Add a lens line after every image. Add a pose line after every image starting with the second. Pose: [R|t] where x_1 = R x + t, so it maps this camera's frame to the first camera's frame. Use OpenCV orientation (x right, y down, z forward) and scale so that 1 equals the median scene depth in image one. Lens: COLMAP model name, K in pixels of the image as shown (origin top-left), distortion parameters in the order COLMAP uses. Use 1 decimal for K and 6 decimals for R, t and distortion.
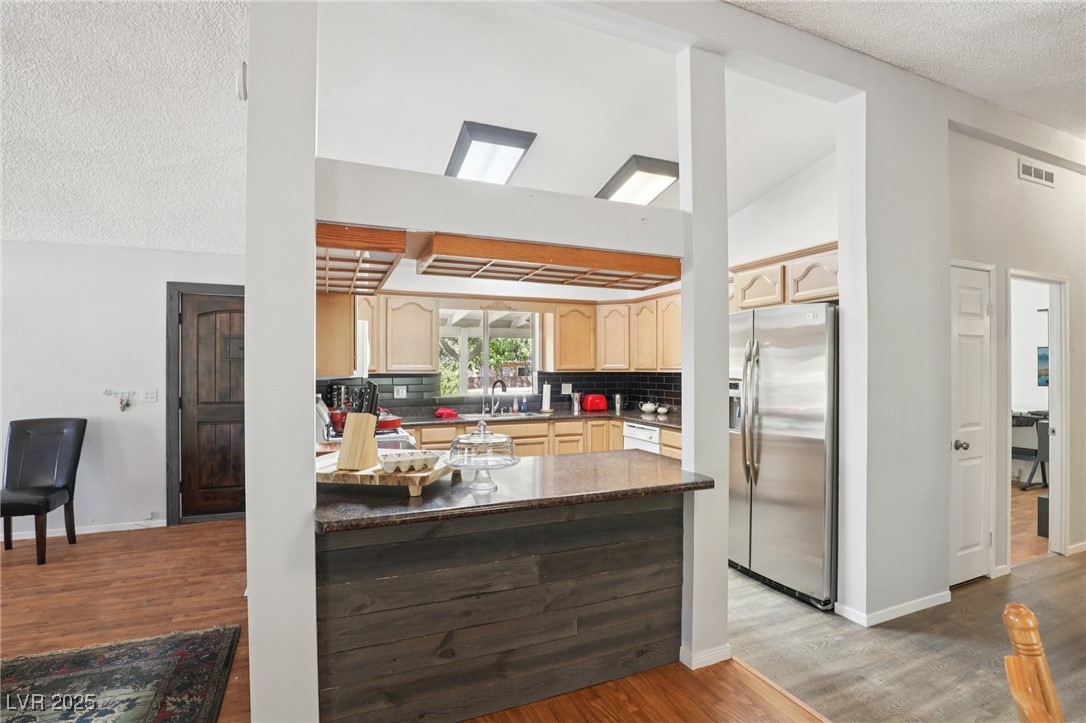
lens RADIAL K [[525.4, 0, 543.8], [0, 525.4, 366.7], [0, 0, 1]] dist [-0.033495, -0.000809]
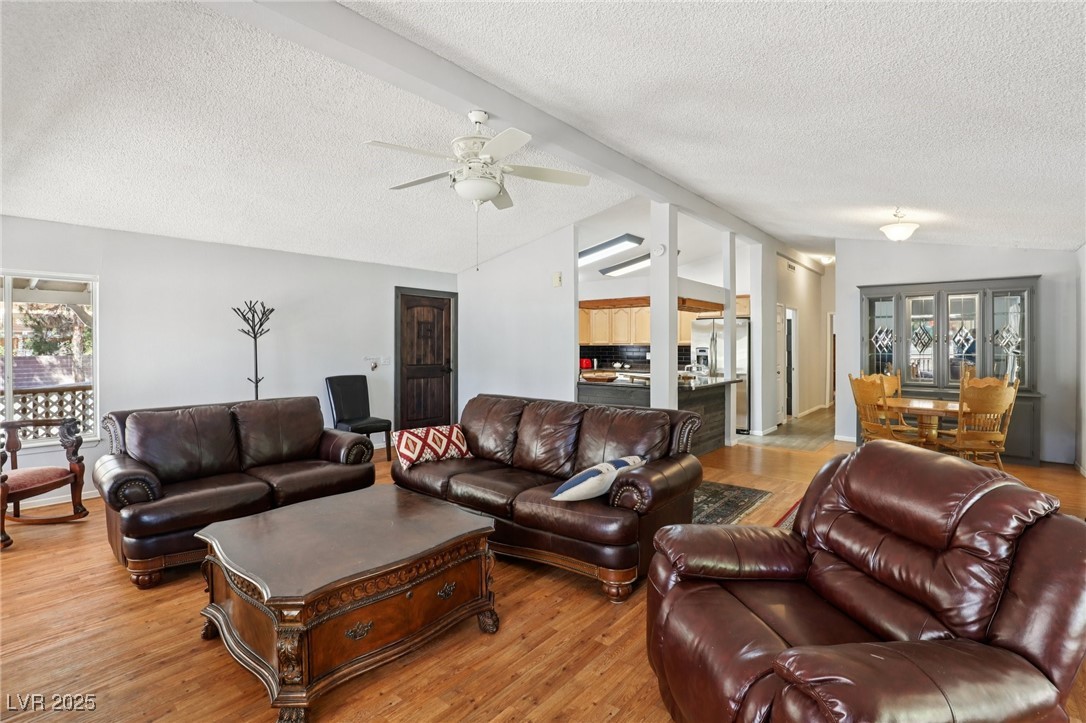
lens RADIAL K [[526.5, 0, 542.6], [0, 526.5, 341.3], [0, 0, 1]] dist [0.026697, 0.000271]
pose [[0.878082, 0.003940, 0.478493, -1.074595], [-0.000513, 0.999973, -0.007293, 0.010104], [-0.478509, 0.006158, 0.878061, -0.570575]]
